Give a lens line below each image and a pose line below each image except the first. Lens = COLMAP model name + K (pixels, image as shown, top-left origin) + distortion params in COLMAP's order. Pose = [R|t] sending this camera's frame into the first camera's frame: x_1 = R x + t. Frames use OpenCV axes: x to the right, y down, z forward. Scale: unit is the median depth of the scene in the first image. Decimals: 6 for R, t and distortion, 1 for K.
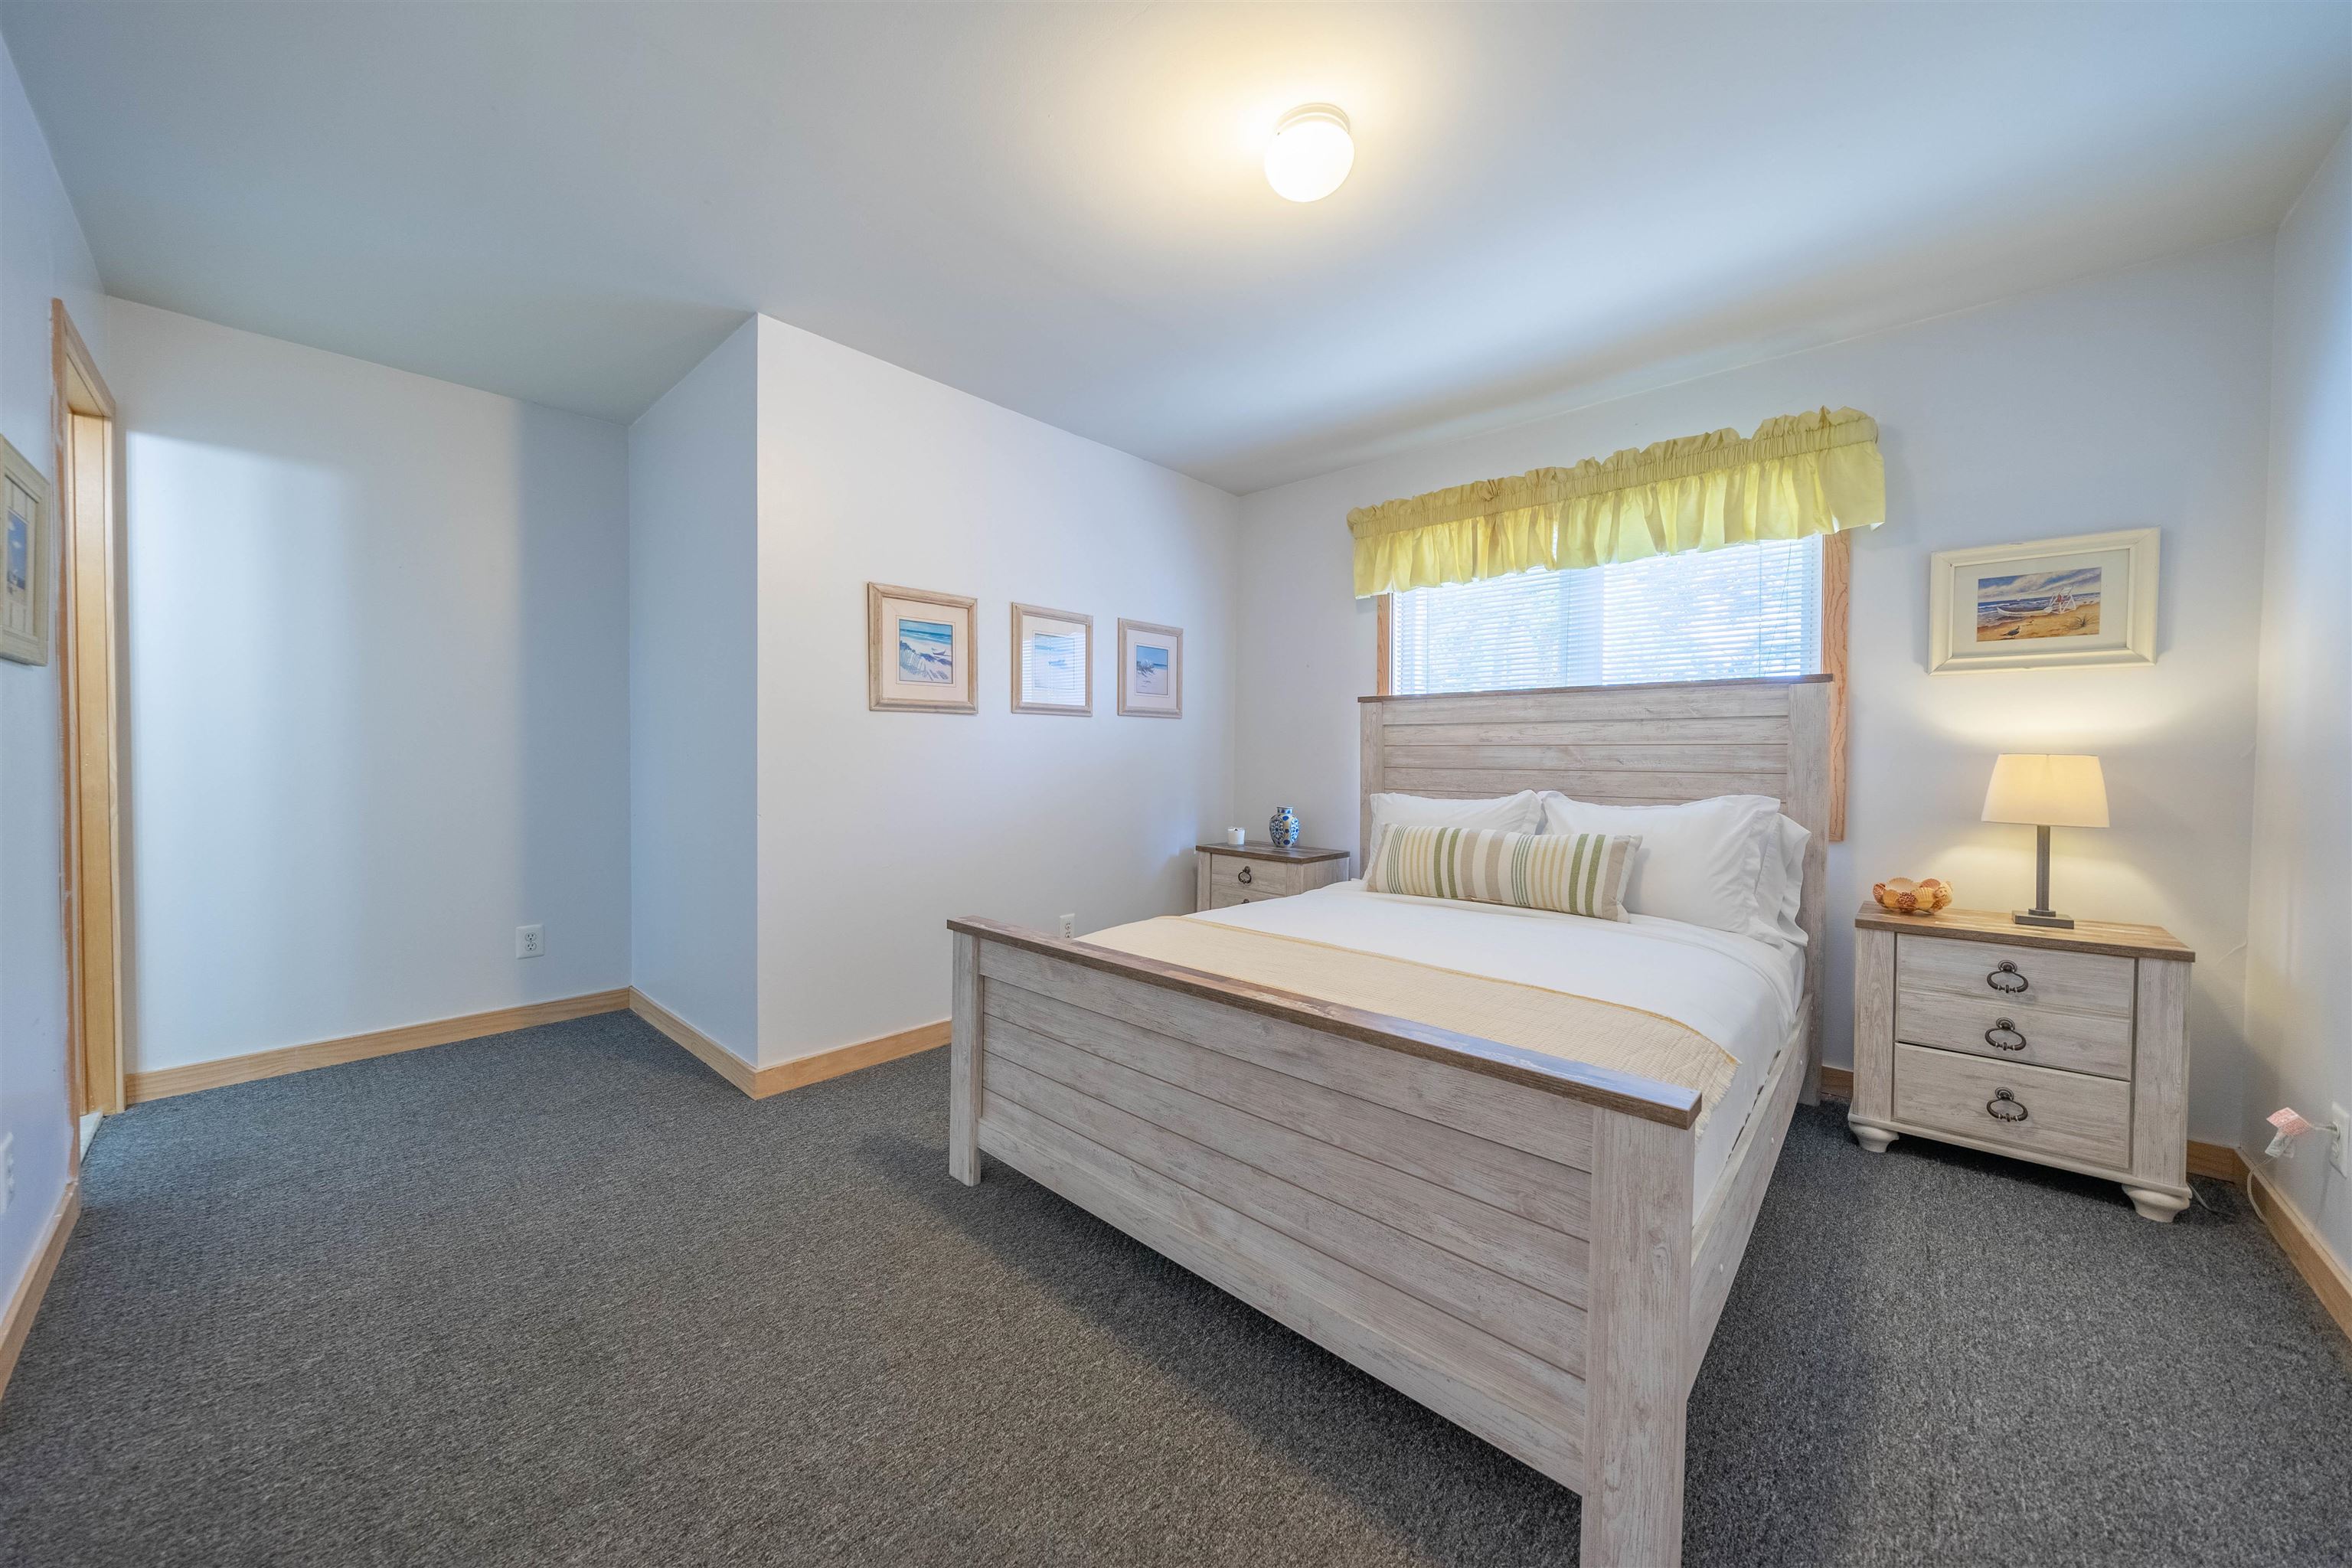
lens RADIAL K [[815.1, 0, 1168.2], [0, 815.1, 774.6], [0, 0, 1]] dist [-0.012980, -0.000415]
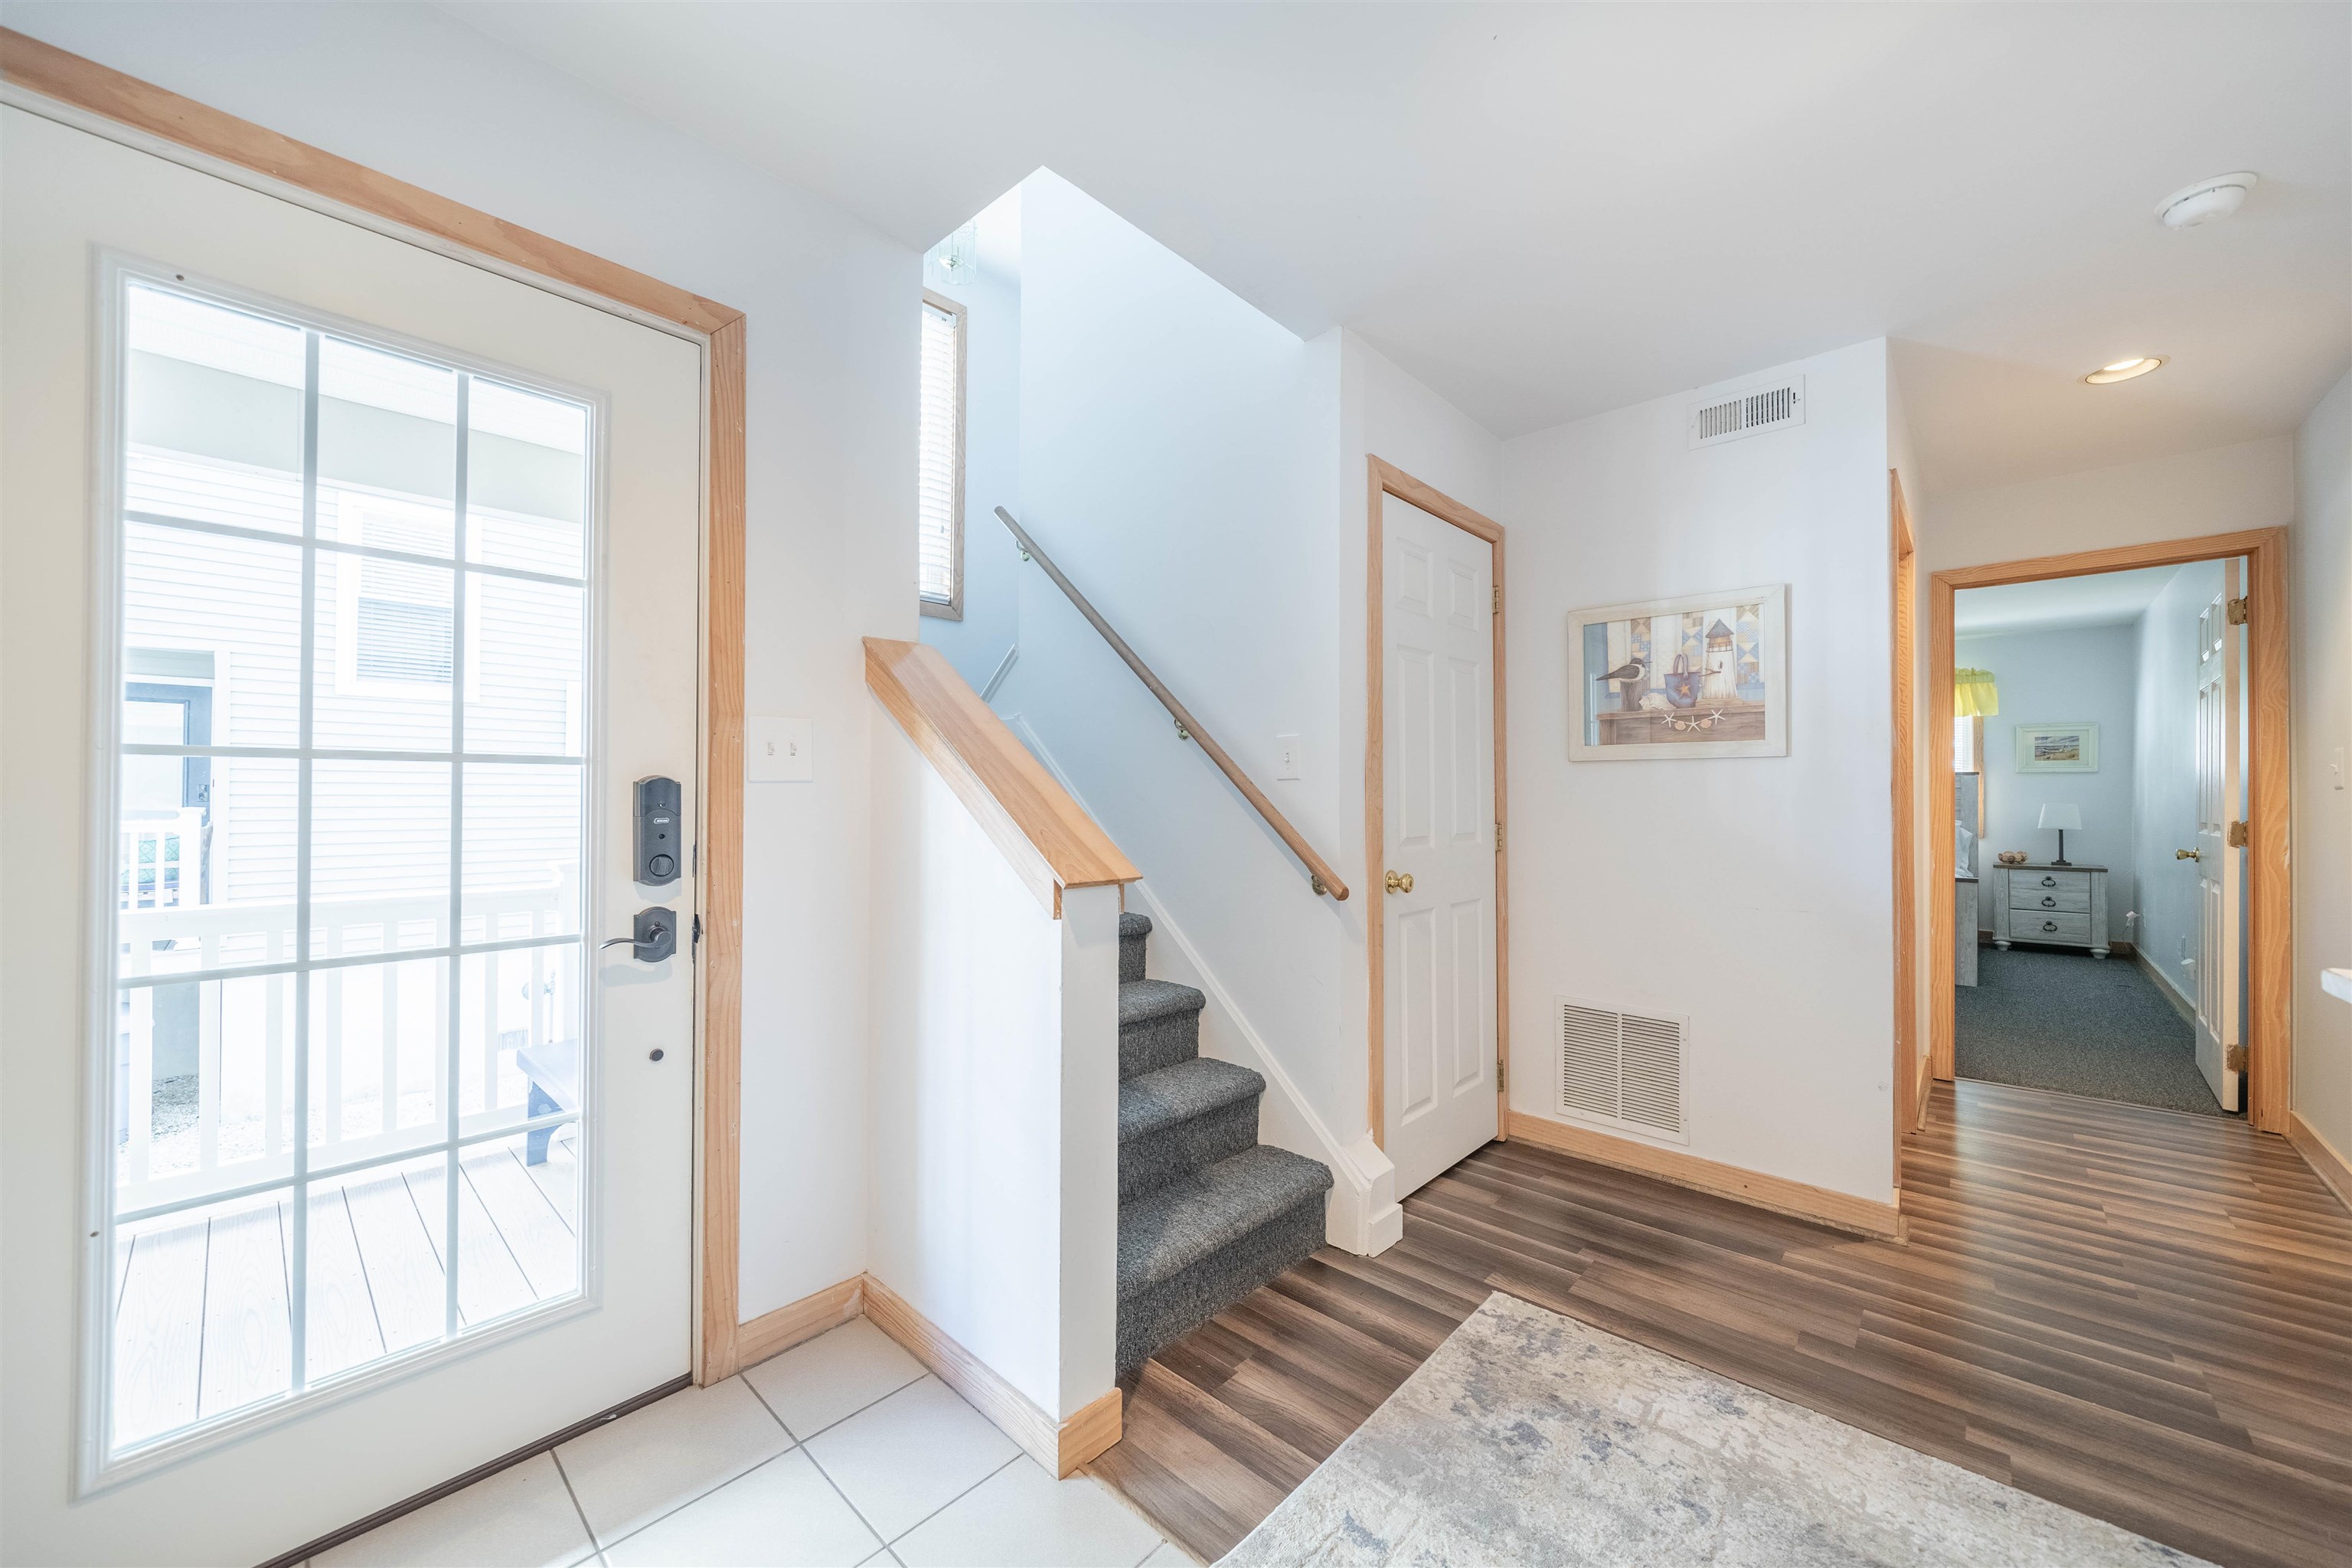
lens RADIAL K [[878.3, 0, 1183.8], [0, 878.3, 787.2], [0, 0, 1]] dist [-0.010149, 0.000113]
pose [[0.999975, -0.005674, 0.004301, -2.044026], [0.005782, 0.999656, -0.025584, -0.026302], [-0.004155, 0.025609, 0.999663, -2.089487]]
